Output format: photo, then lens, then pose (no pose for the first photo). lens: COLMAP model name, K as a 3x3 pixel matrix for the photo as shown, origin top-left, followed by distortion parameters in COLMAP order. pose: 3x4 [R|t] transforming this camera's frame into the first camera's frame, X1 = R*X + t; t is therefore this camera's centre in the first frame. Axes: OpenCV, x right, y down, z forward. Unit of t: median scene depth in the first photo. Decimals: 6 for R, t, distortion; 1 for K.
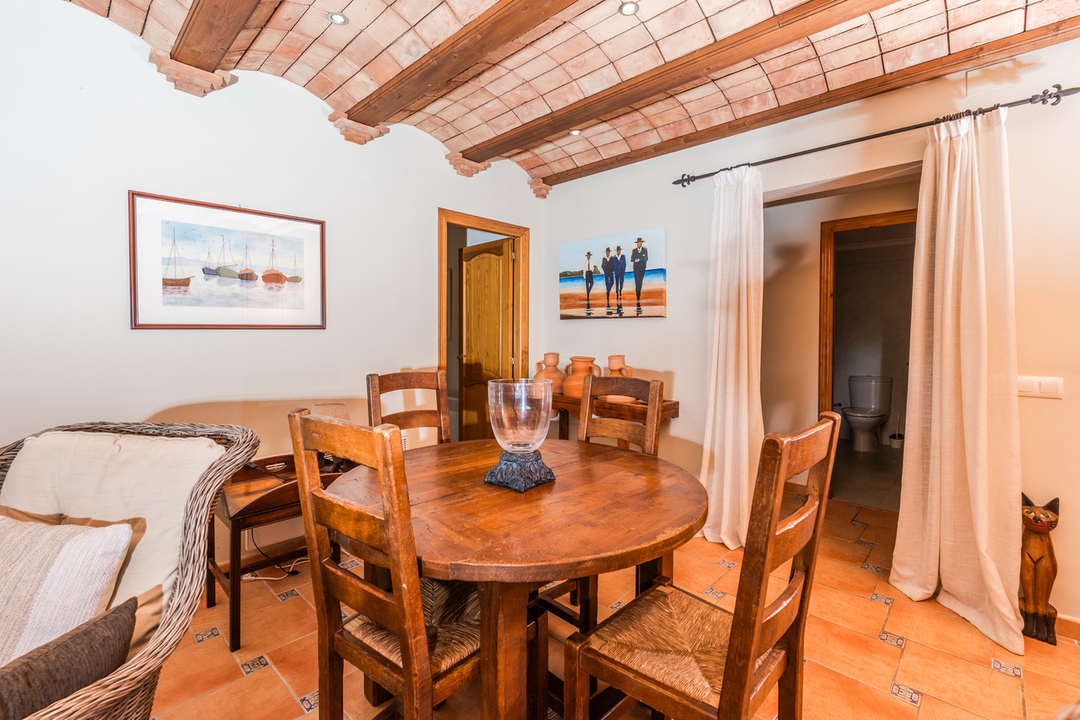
lens RADIAL K [[480.1, 0, 538.4], [0, 480.1, 353.8], [0, 0, 1]] dist [-0.004324, -0.000407]
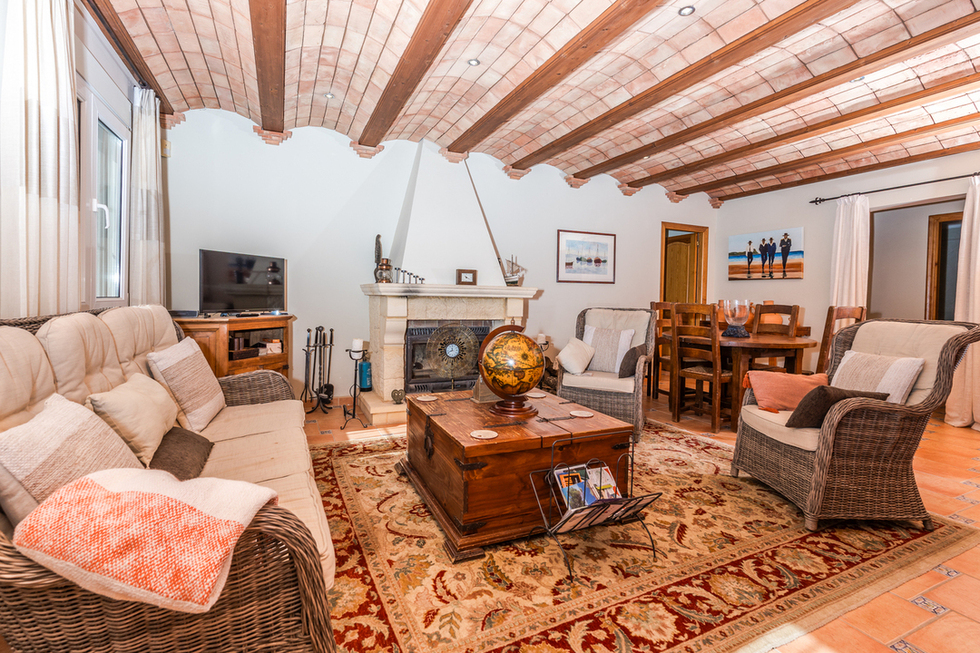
lens RADIAL K [[435.6, 0, 479.2], [0, 435.6, 310.7], [0, 0, 1]] dist [-0.004324, -0.000407]
pose [[0.924808, 0.026921, -0.379480, -0.209465], [-0.032094, 0.999458, -0.007310, 0.085488], [0.379078, 0.018939, 0.925171, -0.862455]]
